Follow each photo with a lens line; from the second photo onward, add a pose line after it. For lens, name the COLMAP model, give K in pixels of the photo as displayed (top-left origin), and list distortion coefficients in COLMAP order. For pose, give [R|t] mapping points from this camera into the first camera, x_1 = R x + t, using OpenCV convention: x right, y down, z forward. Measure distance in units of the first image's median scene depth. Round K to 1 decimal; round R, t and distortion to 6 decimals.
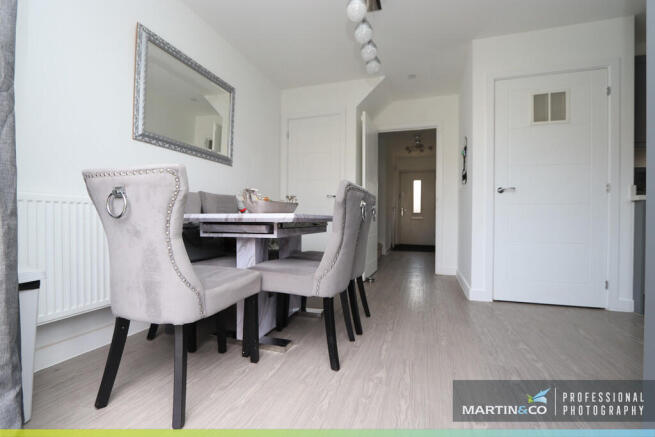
lens RADIAL K [[303.1, 0, 324.8], [0, 303.1, 221.3], [0, 0, 1]] dist [-0.018667, 0.000752]
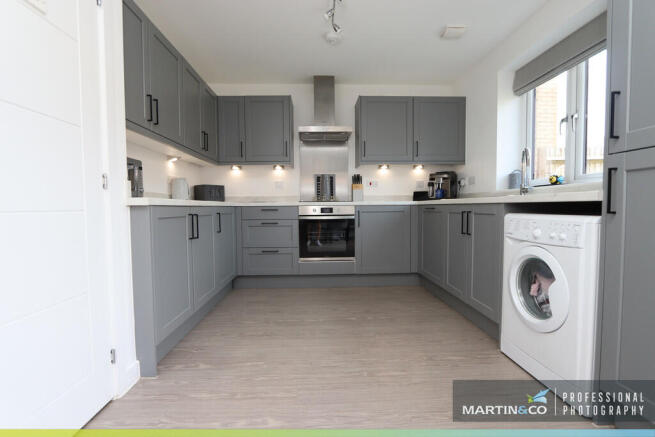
lens RADIAL K [[303.1, 0, 324.8], [0, 303.1, 221.3], [0, 0, 1]] dist [-0.018667, 0.000752]
pose [[-0.341669, -0.047487, 0.938620, 0.287835], [0.012146, 0.998416, 0.054934, -0.062721], [-0.939742, 0.030170, -0.340551, 0.785279]]
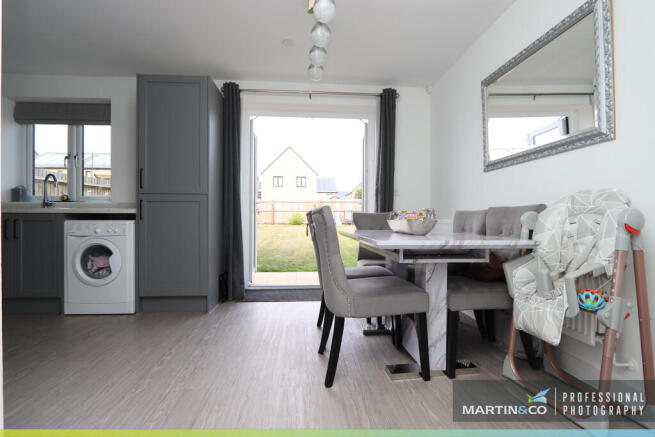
lens RADIAL K [[303.1, 0, 324.8], [0, 303.1, 221.3], [0, 0, 1]] dist [-0.018667, 0.000752]
pose [[-0.919115, -0.006424, -0.393937, 0.377836], [-0.010162, 0.999921, 0.007404, -0.050375], [0.393858, 0.010808, -0.919108, 1.452782]]
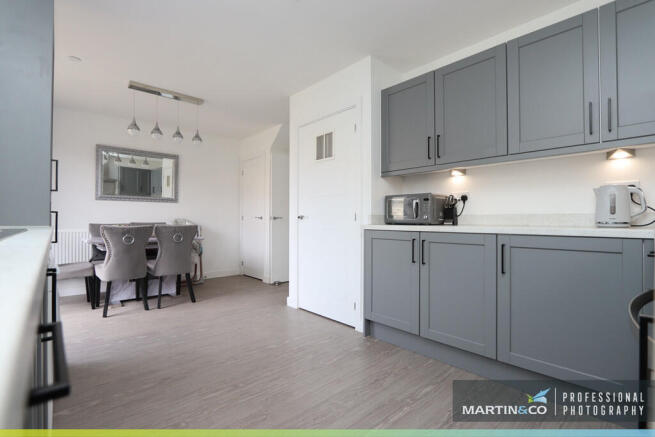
lens RADIAL K [[307.2, 0, 325.4], [0, 307.2, 219.5], [0, 0, 1]] dist [-0.016731, 0.000409]
pose [[0.865876, -0.004498, -0.500239, 1.370686], [-0.001376, 0.999934, -0.011374, -0.086665], [0.500257, 0.010537, 0.865813, -0.026121]]
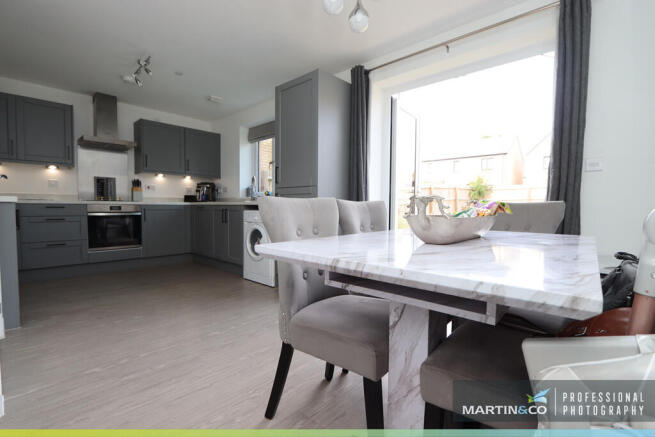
lens RADIAL K [[307.2, 0, 325.4], [0, 307.2, 219.5], [0, 0, 1]] dist [-0.016731, 0.000409]
pose [[-0.907064, -0.029178, 0.419980, -0.160797], [-0.010317, 0.998836, 0.047111, -0.066141], [-0.420866, 0.038400, -0.906310, 1.309169]]
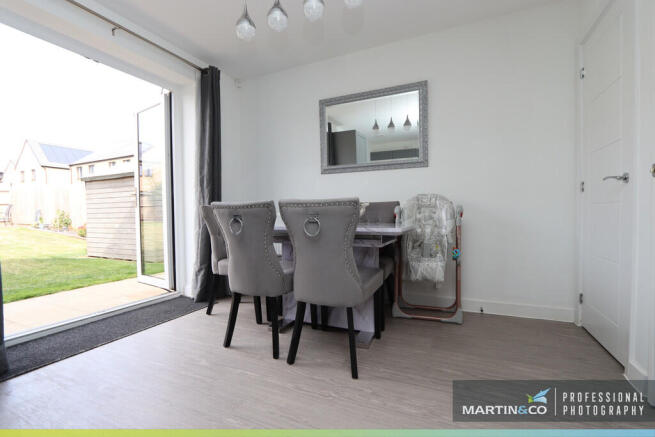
lens RADIAL K [[303.1, 0, 324.8], [0, 303.1, 221.3], [0, 0, 1]] dist [-0.018667, 0.000752]
pose [[-0.119707, 0.023360, -0.992534, 0.734105], [0.005745, 0.999723, 0.022836, -0.044476], [0.992793, -0.002969, -0.119808, 0.915726]]
